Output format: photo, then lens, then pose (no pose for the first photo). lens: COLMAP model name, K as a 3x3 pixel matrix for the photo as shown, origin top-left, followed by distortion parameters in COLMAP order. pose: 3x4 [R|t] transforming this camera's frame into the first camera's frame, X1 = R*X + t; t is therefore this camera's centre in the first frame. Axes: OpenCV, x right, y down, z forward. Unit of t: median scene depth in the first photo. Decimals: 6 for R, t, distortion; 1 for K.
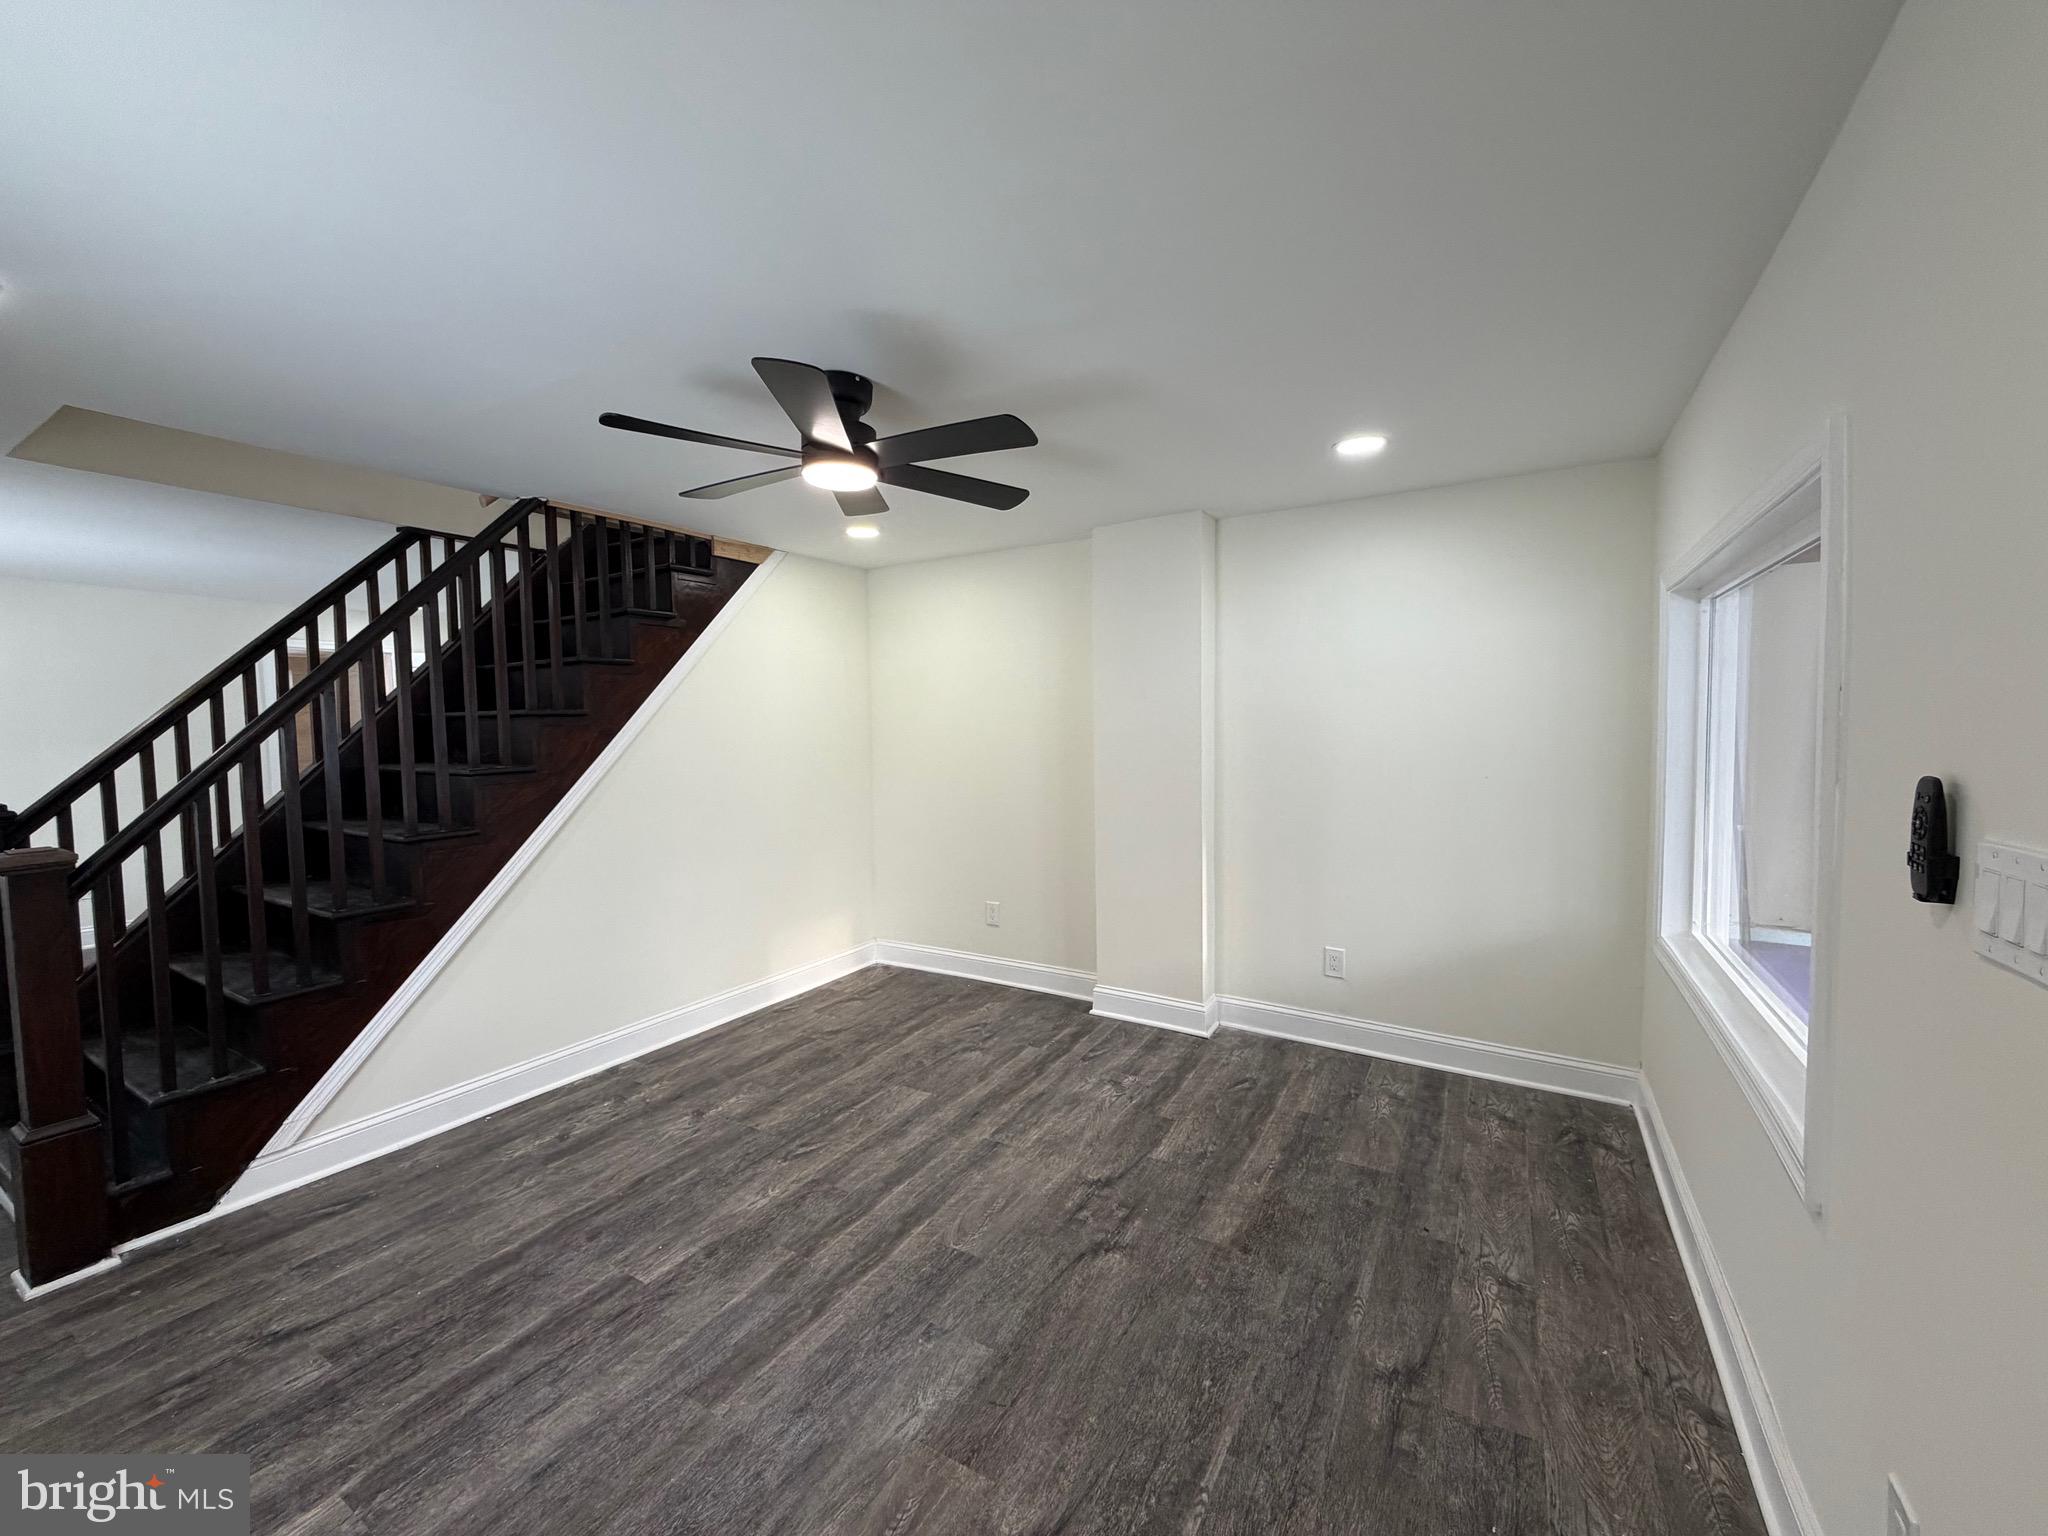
lens RADIAL K [[814.8, 0, 1029.2], [0, 814.8, 761.6], [0, 0, 1]] dist [0.000572, 0.000236]
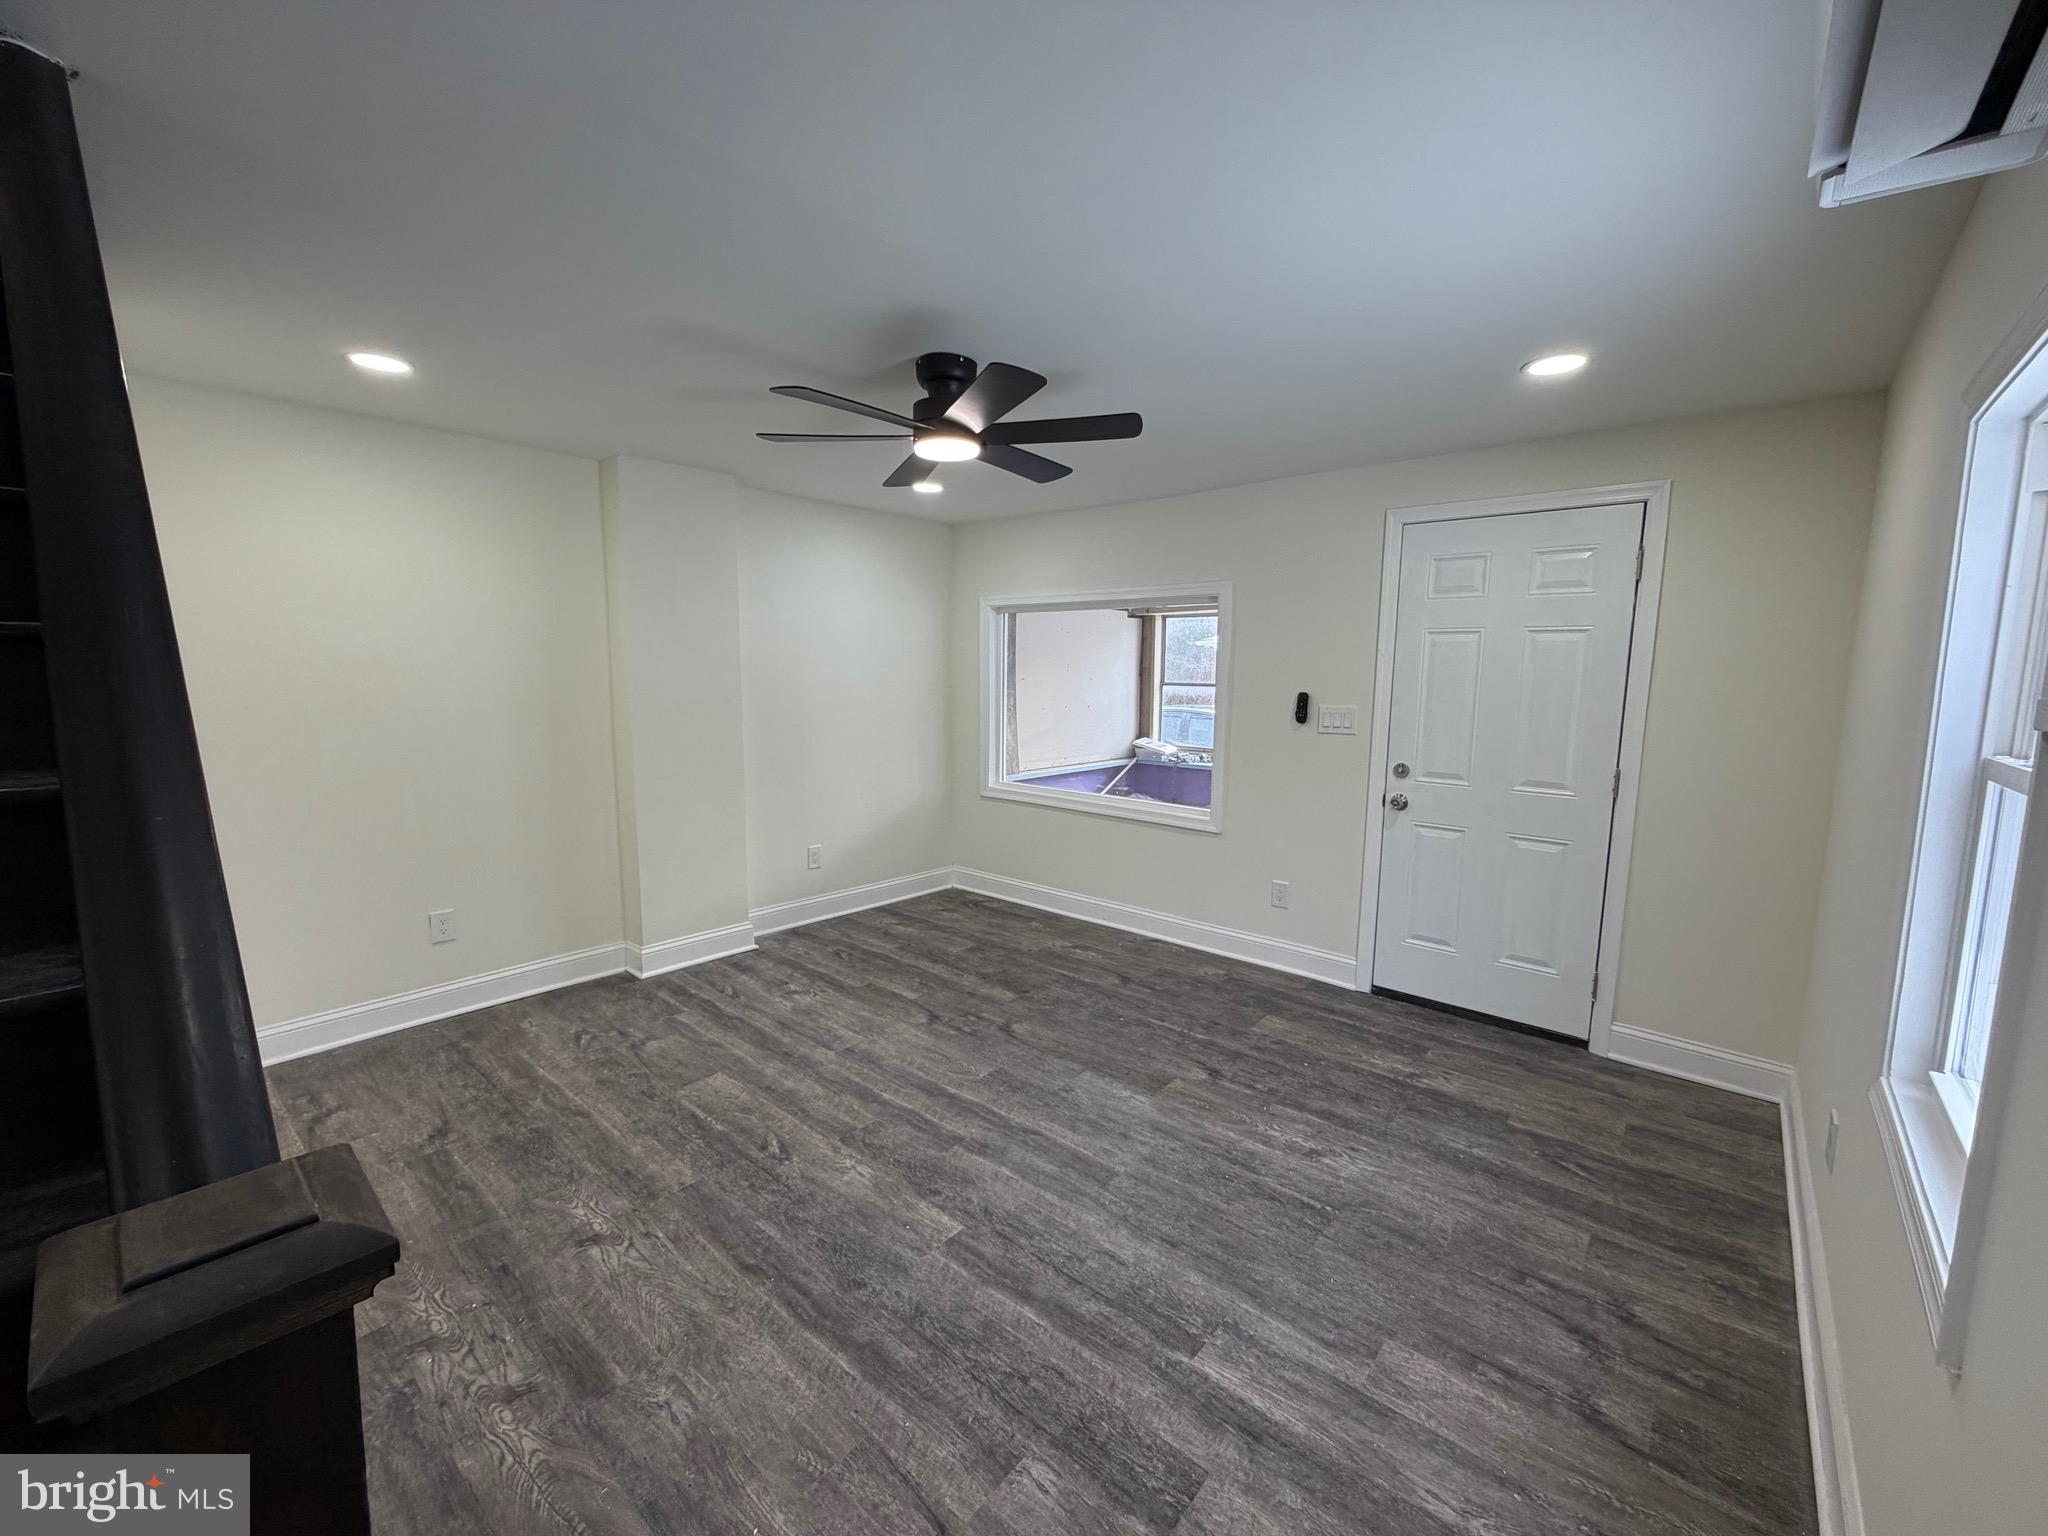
lens RADIAL K [[814.8, 0, 1013.9], [0, 814.8, 771.8], [0, 0, 1]] dist [0.000572, 0.000236]
pose [[0.184141, -0.111684, 0.976534, -1.092011], [0.034205, 0.993650, 0.107192, -0.023482], [-0.982304, 0.013664, 0.186792, 0.585268]]
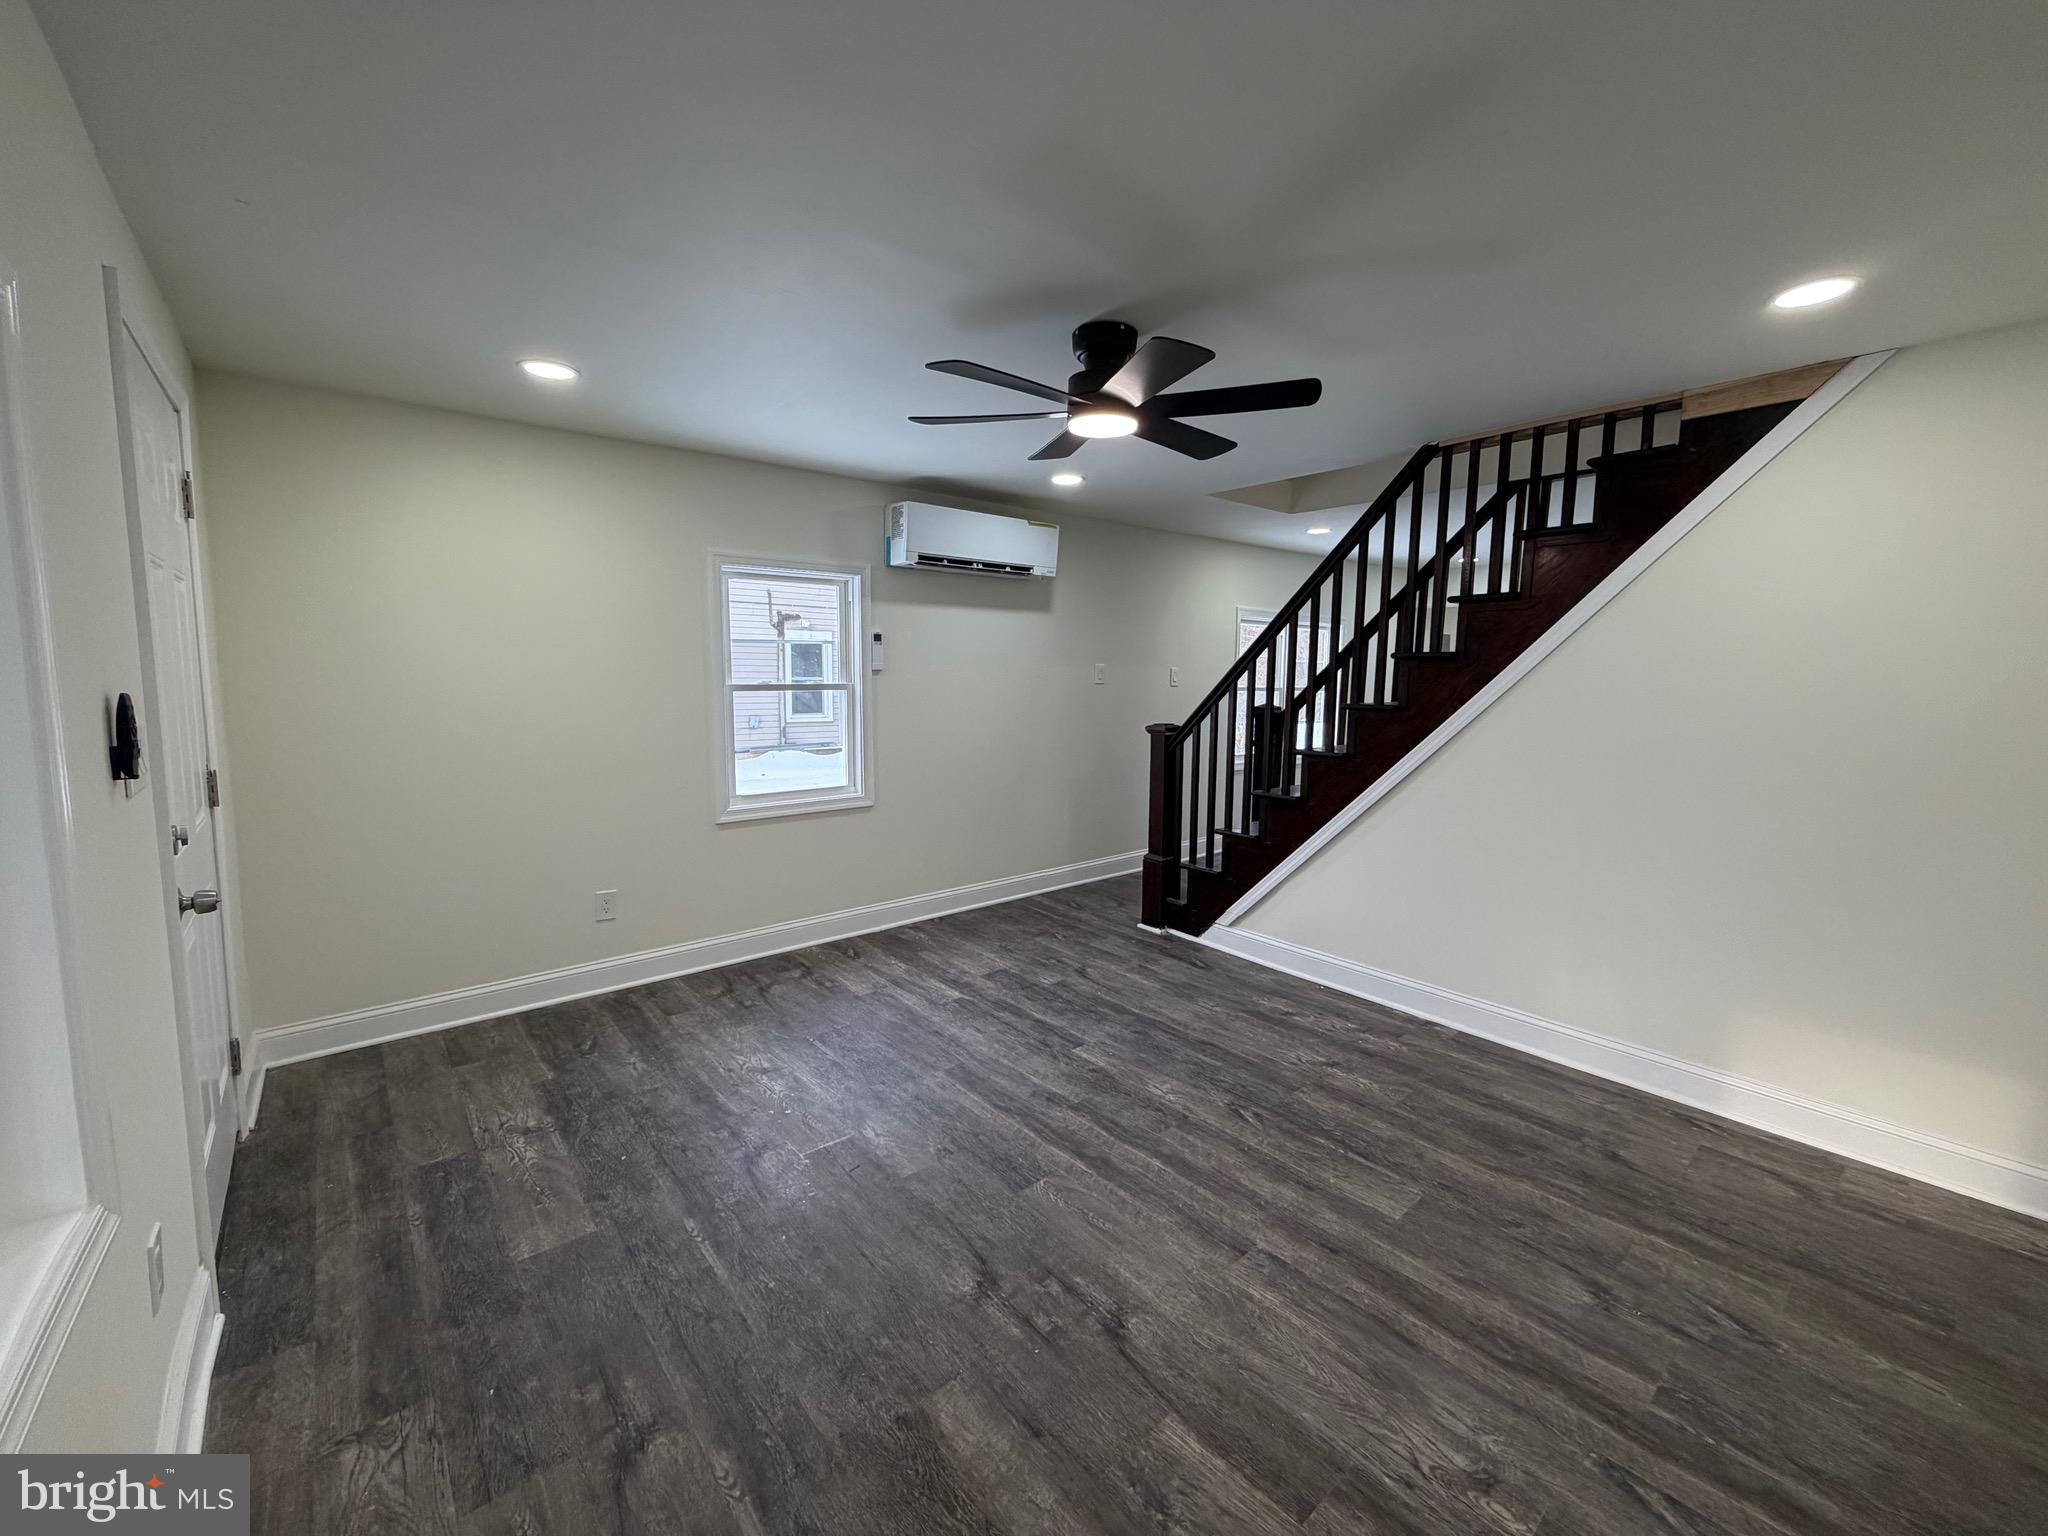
lens RADIAL K [[814.8, 0, 1009.5], [0, 814.8, 756.0], [0, 0, 1]] dist [0.000572, 0.000236]
pose [[-0.340407, 0.107473, -0.934116, 0.685097], [-0.054063, 0.989566, 0.133554, -0.053078], [0.938723, 0.095963, -0.331045, 1.046072]]
